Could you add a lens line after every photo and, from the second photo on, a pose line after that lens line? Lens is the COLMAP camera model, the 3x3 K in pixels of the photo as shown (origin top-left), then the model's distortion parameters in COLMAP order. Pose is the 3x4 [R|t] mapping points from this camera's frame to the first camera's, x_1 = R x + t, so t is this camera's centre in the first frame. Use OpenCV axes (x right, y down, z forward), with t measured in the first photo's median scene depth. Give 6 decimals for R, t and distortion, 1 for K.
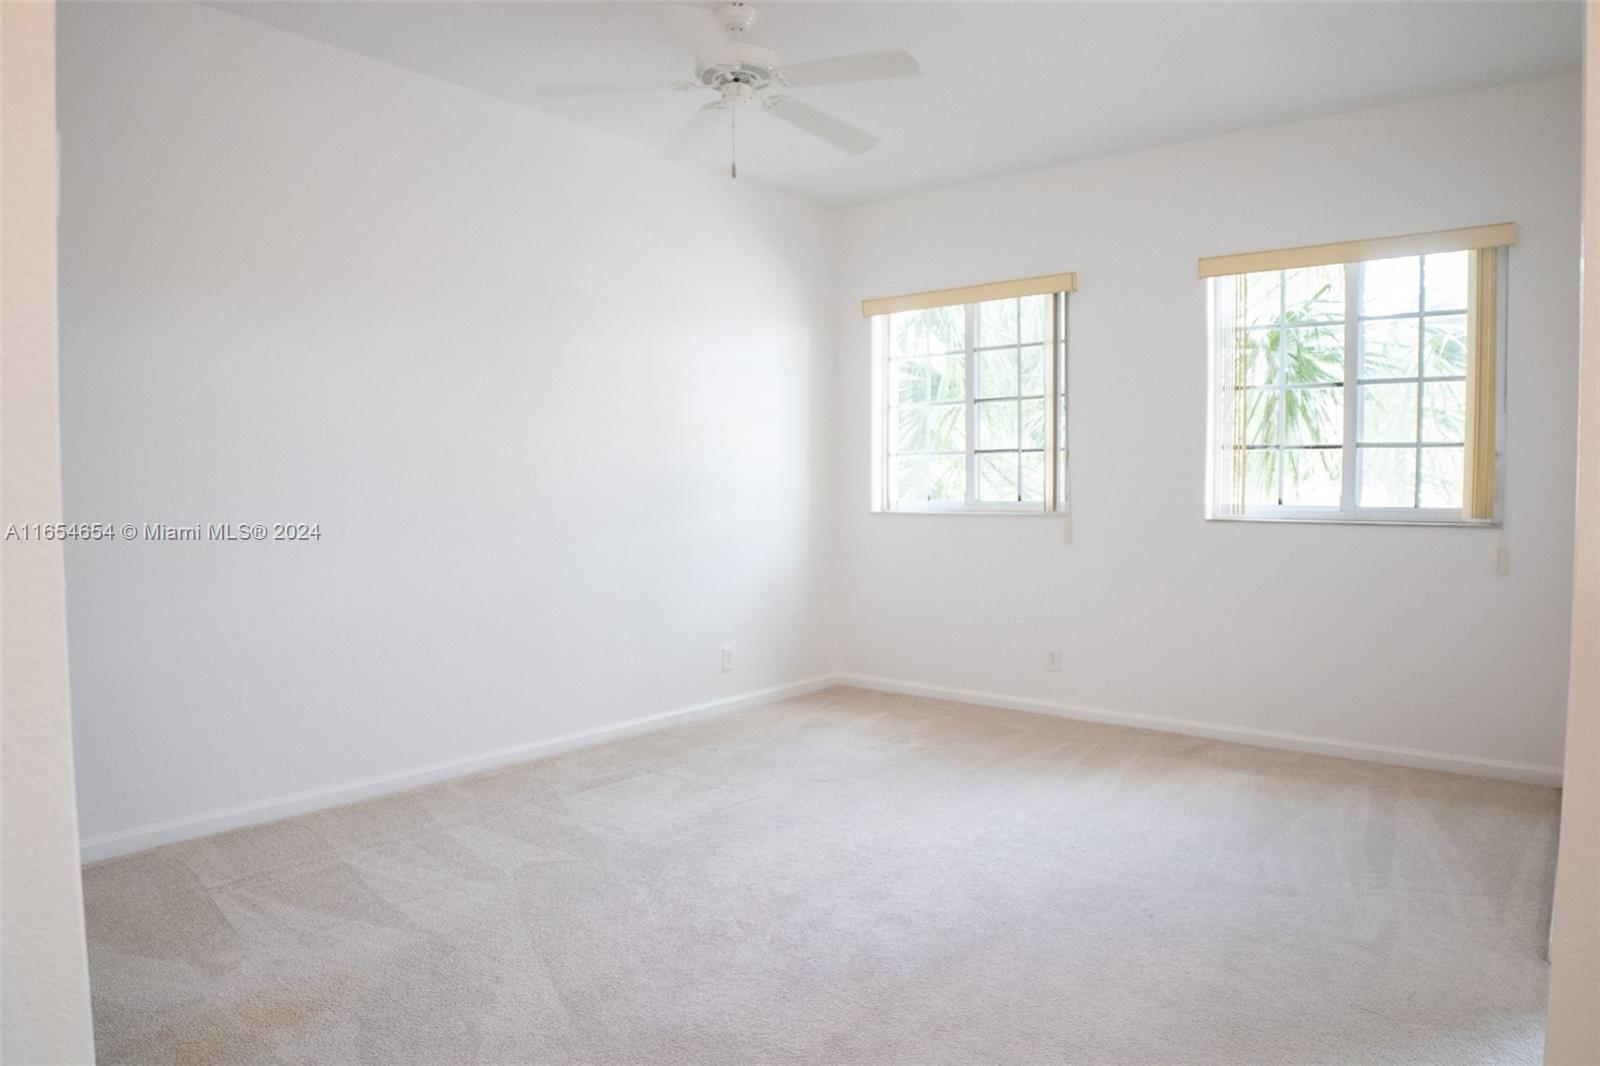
lens RADIAL K [[1023.3, 0, 777.5], [0, 1023.3, 539.5], [0, 0, 1]] dist [-0.119512, 0.048581]
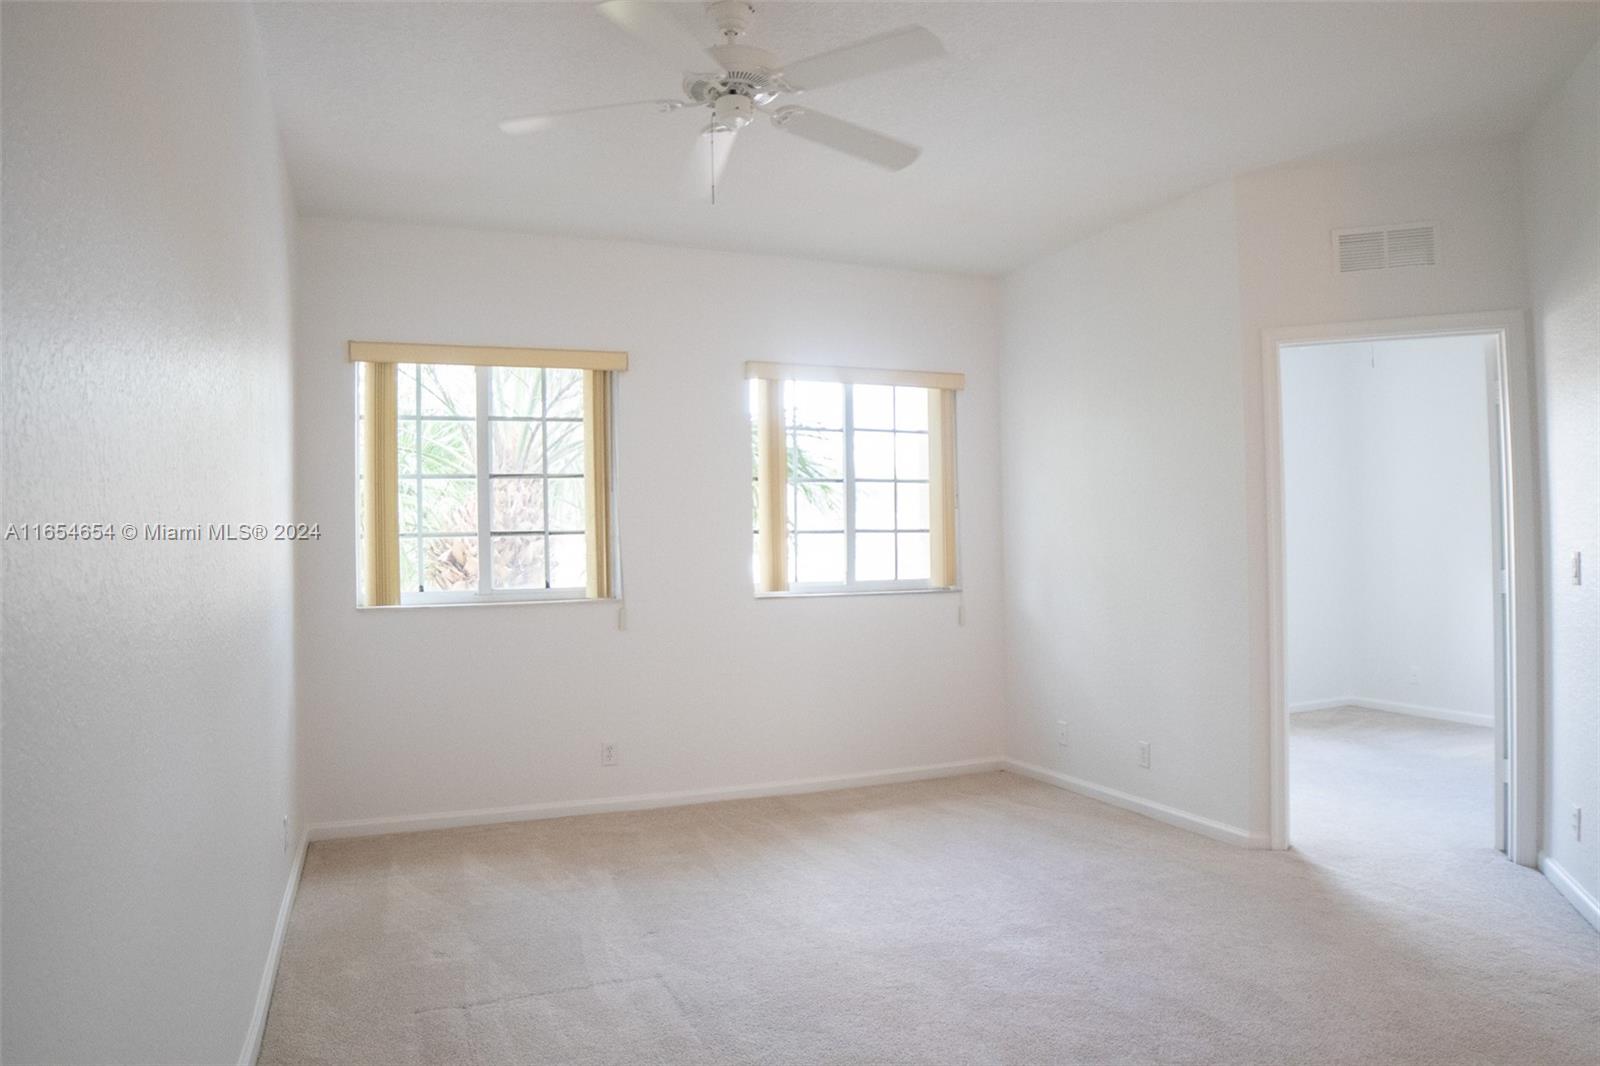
lens RADIAL K [[1023.3, 0, 777.5], [0, 1023.3, 539.5], [0, 0, 1]] dist [-0.119512, 0.048581]
pose [[0.481846, 0.013227, 0.876156, -0.576236], [0.067384, 0.996366, -0.052100, -0.024389], [-0.873661, 0.084143, 0.479203, 0.466335]]
